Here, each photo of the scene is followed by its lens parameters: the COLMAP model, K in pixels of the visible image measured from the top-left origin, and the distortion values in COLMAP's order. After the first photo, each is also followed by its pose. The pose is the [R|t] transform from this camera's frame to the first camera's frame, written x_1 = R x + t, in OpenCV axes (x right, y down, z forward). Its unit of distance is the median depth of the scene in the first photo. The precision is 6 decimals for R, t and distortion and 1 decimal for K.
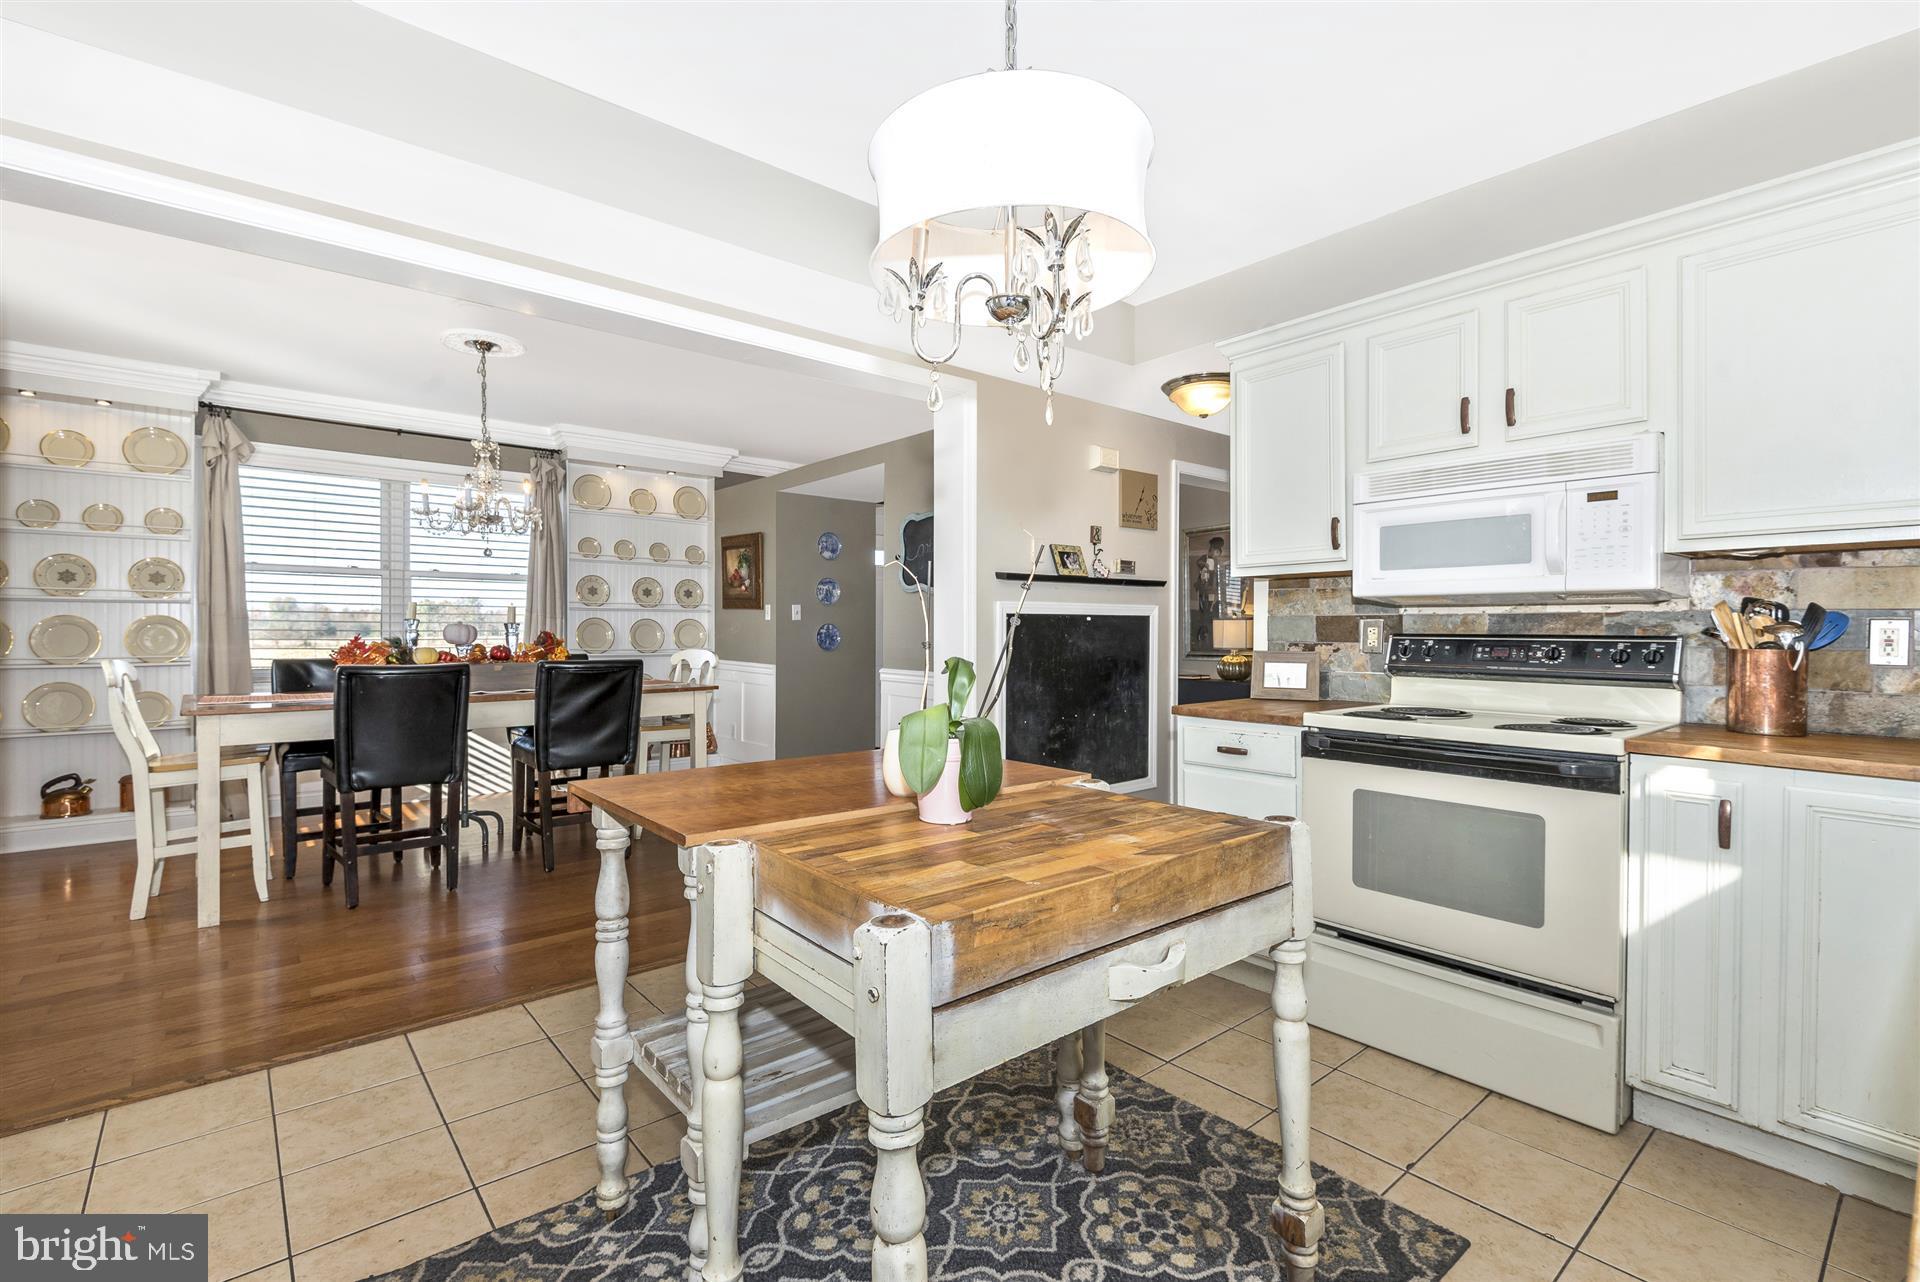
lens RADIAL K [[880.9, 0, 946.2], [0, 880.9, 636.3], [0, 0, 1]] dist [0.017710, -0.010450]
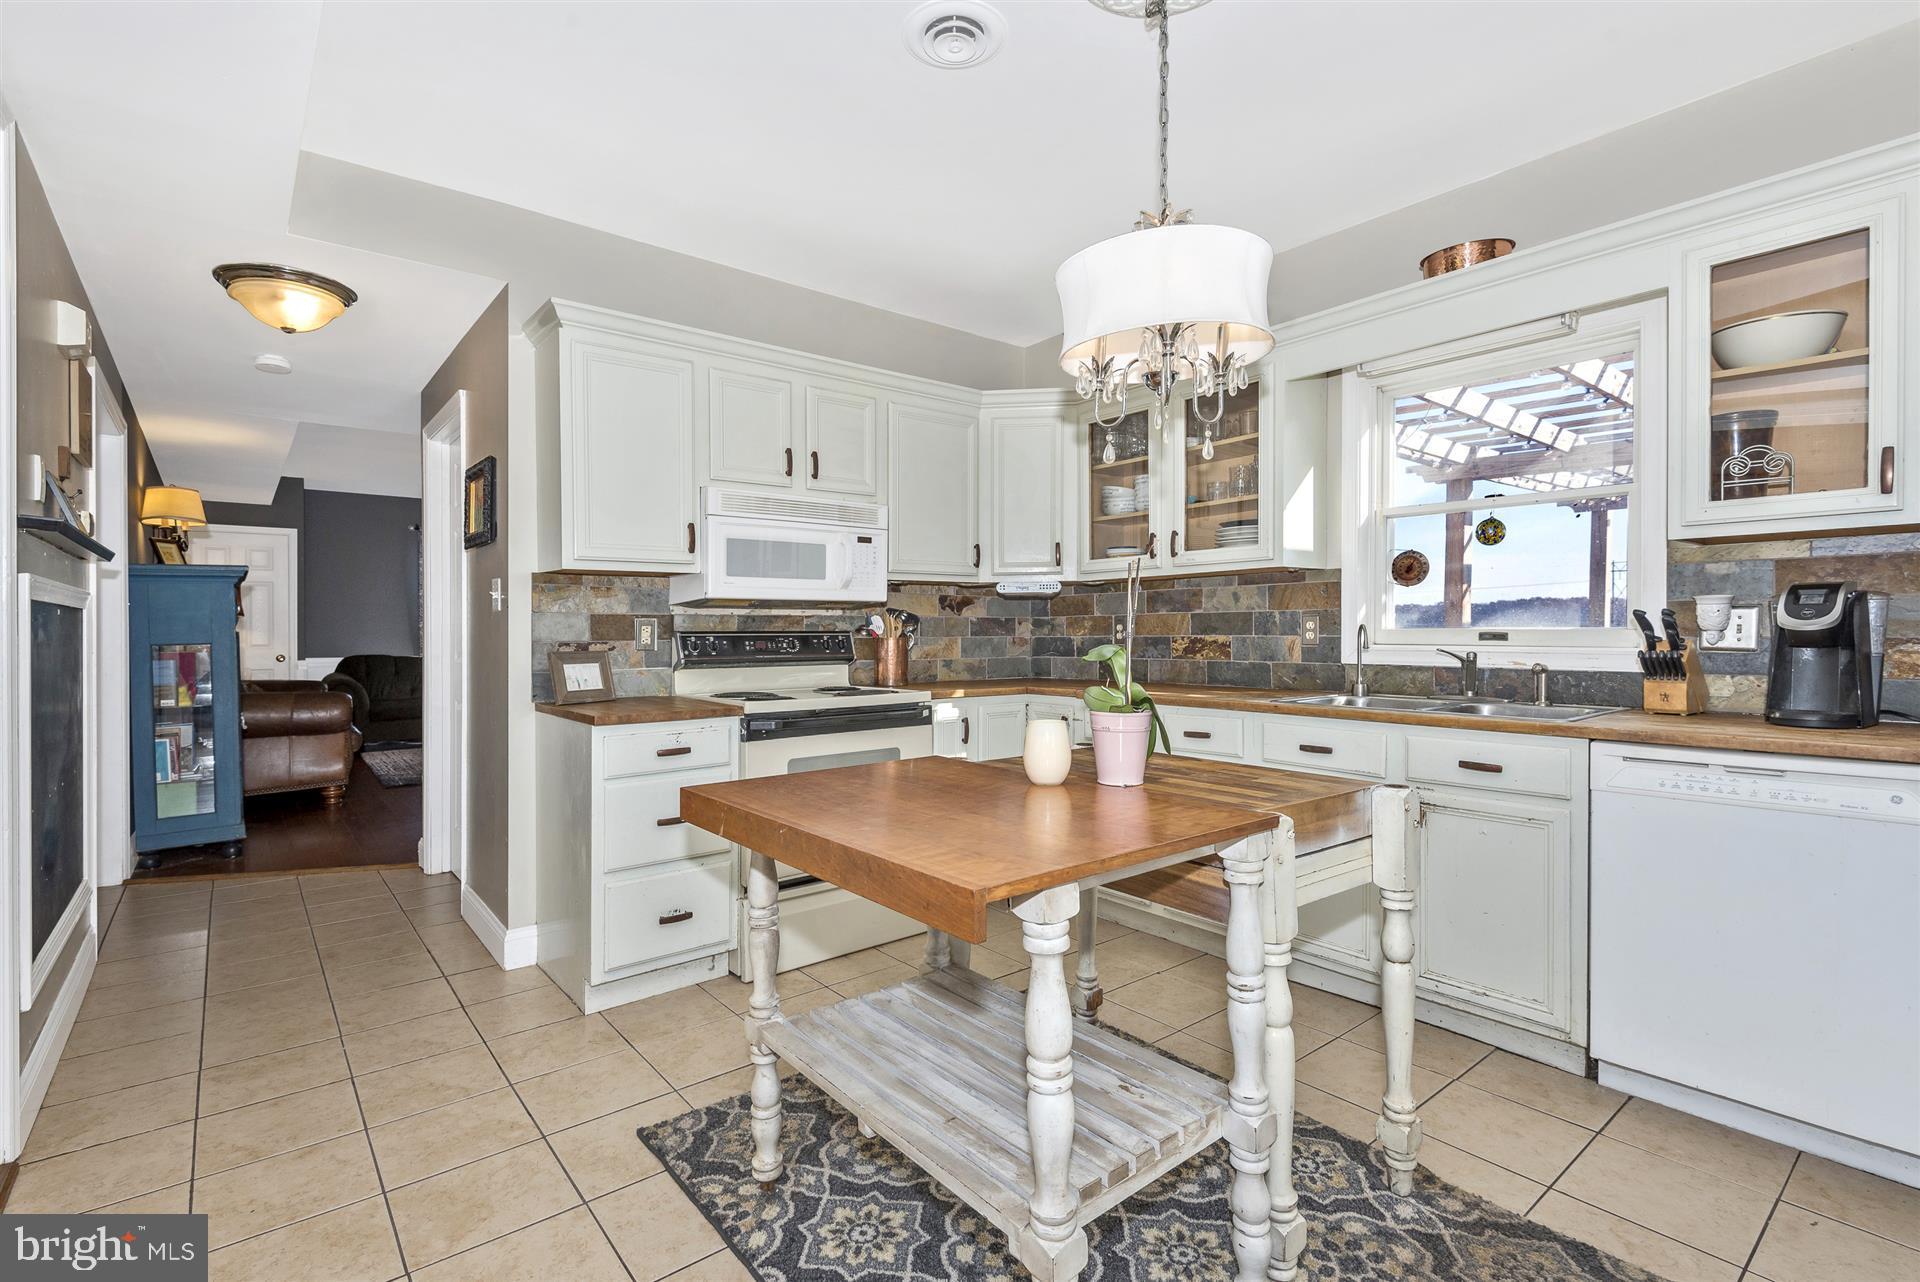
lens RADIAL K [[880.9, 0, 965.8], [0, 880.9, 655.7], [0, 0, 1]] dist [0.017710, -0.010450]
pose [[0.001145, -0.030933, 0.999521, -0.397791], [0.013769, 0.999427, 0.030914, -0.001324], [-0.999905, 0.013727, 0.001570, 0.416698]]
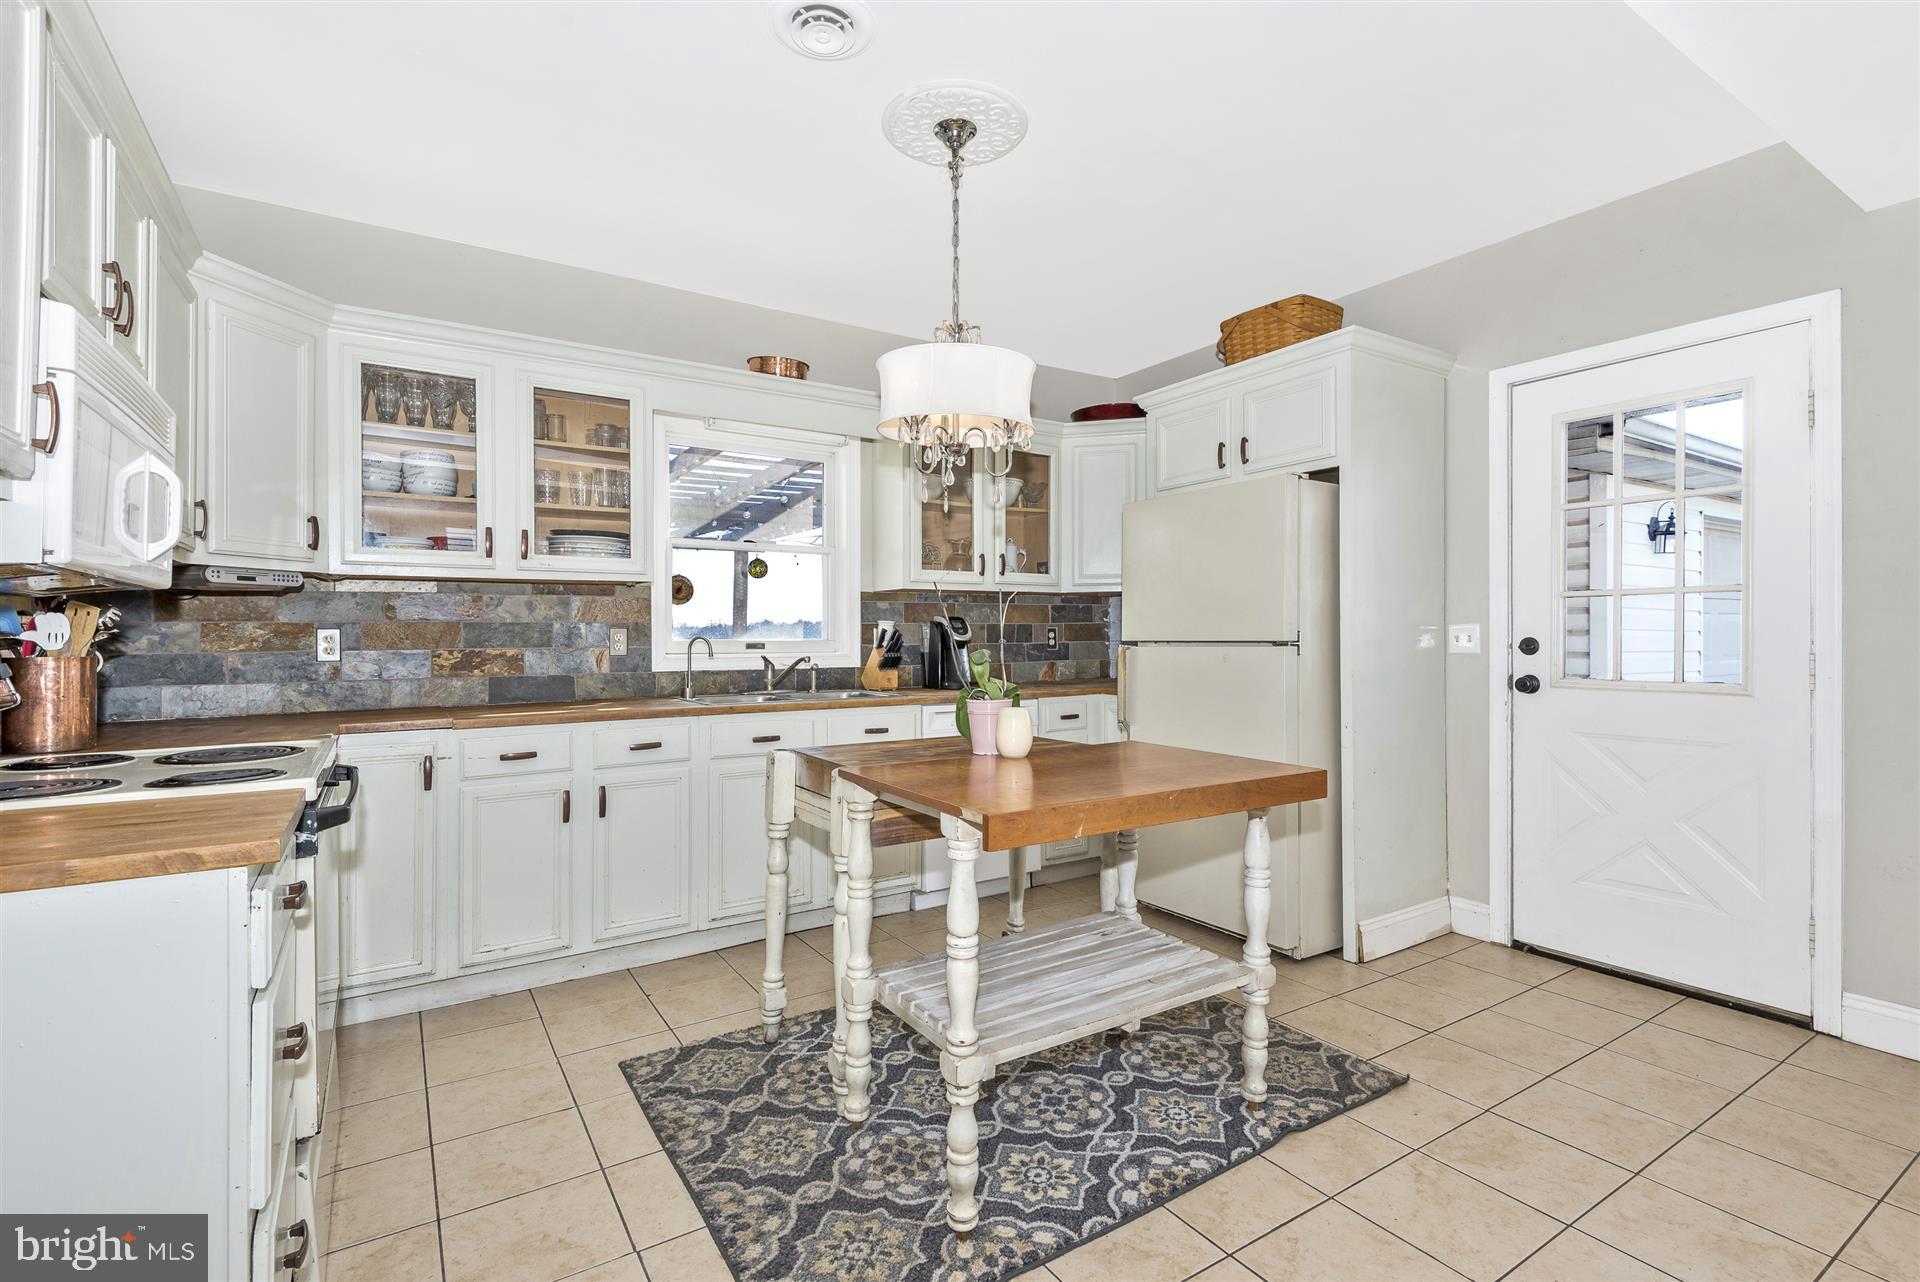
lens RADIAL K [[880.9, 0, 966.1], [0, 880.9, 640.0], [0, 0, 1]] dist [0.017710, -0.010450]
pose [[-0.994176, 0.004249, 0.107683, -0.047635], [0.005380, 0.999933, 0.010219, -0.003929], [-0.107633, 0.010739, -0.994133, 0.875039]]
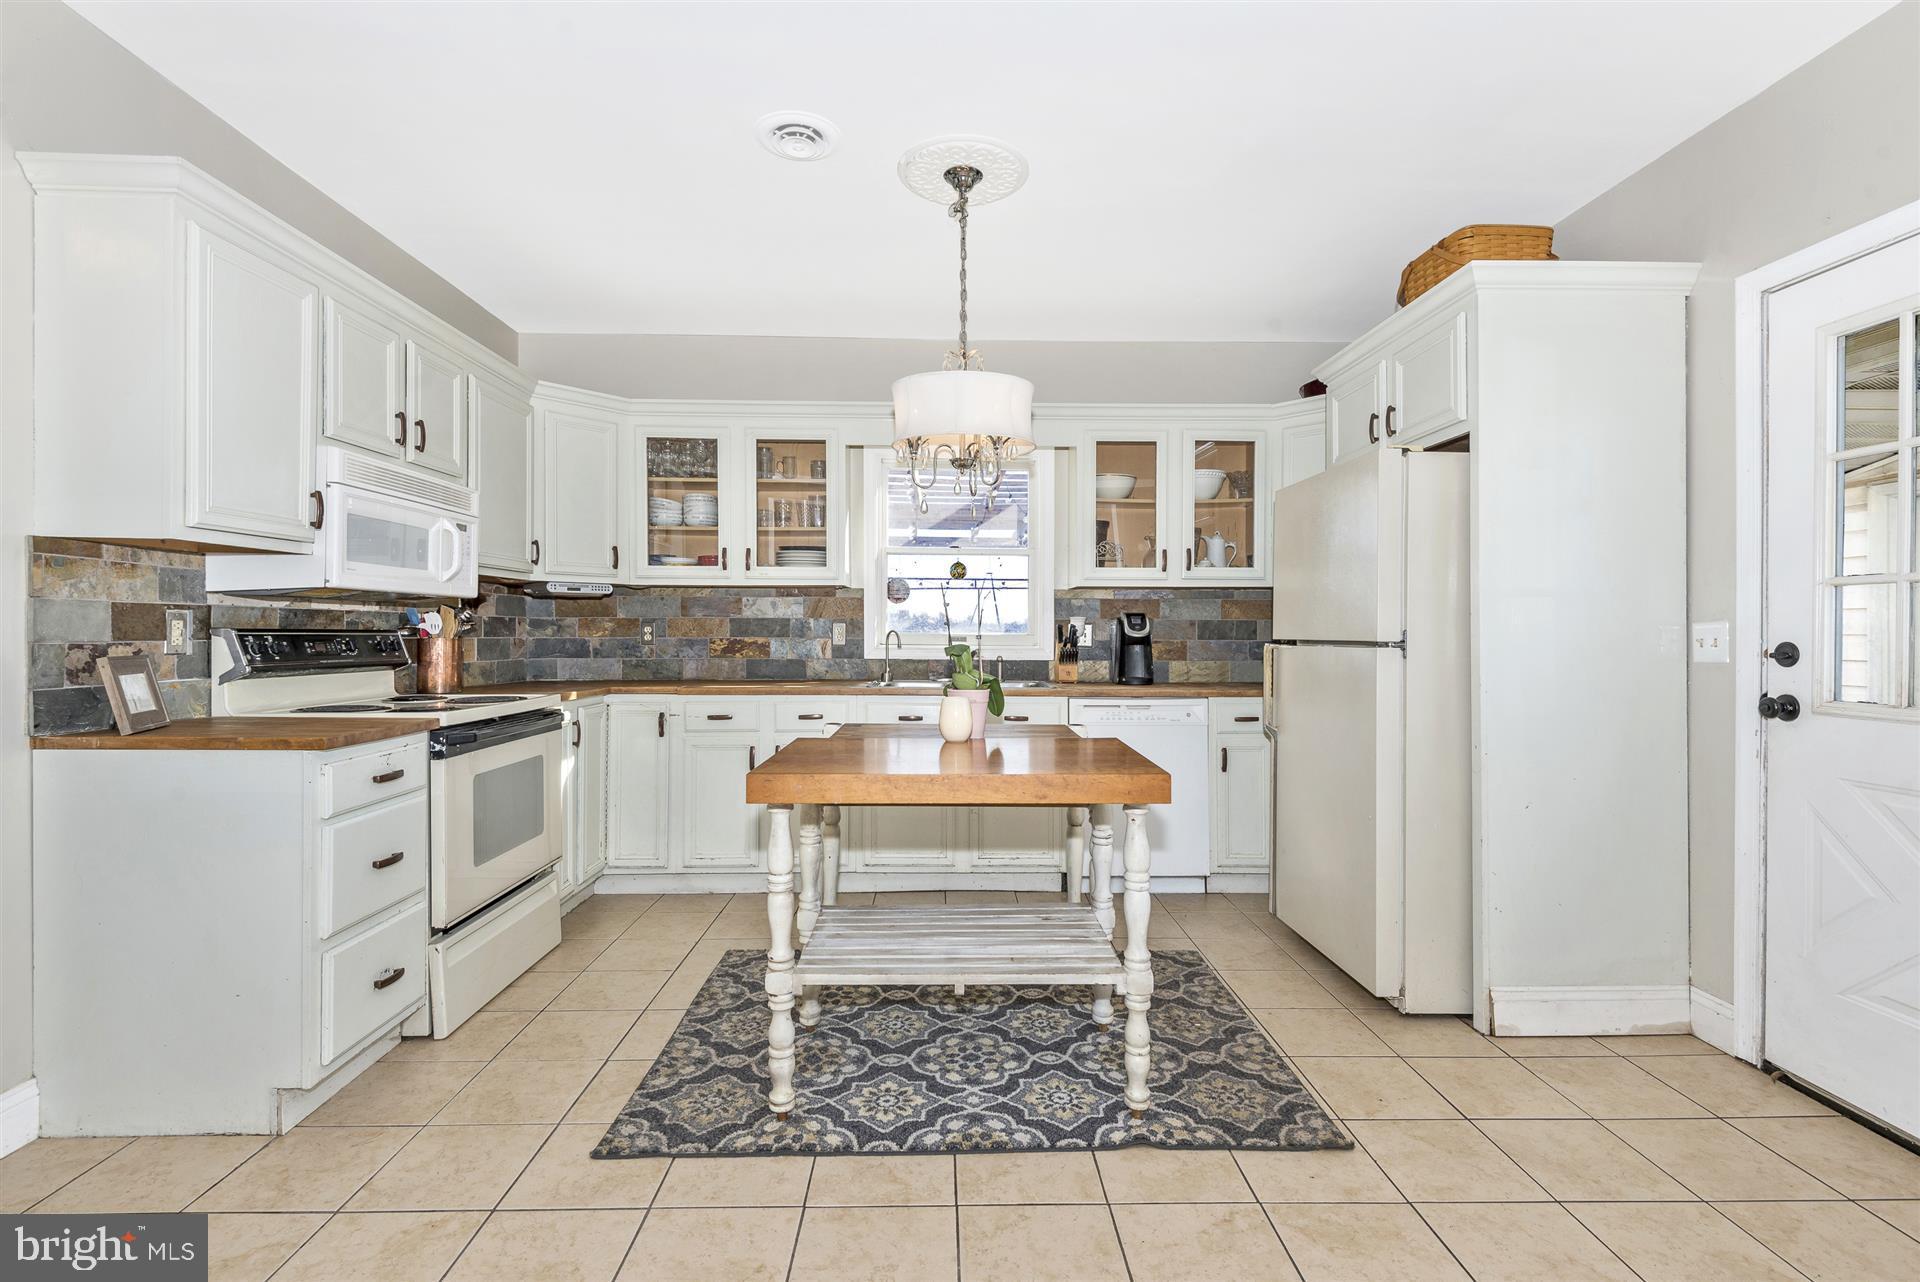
lens RADIAL K [[880.9, 0, 963.7], [0, 880.9, 637.7], [0, 0, 1]] dist [0.017710, -0.010450]
pose [[-0.791732, -0.009546, 0.610794, -0.356197], [-0.002053, 0.999914, 0.012967, -0.004494], [-0.610865, 0.009012, -0.791683, 0.811319]]
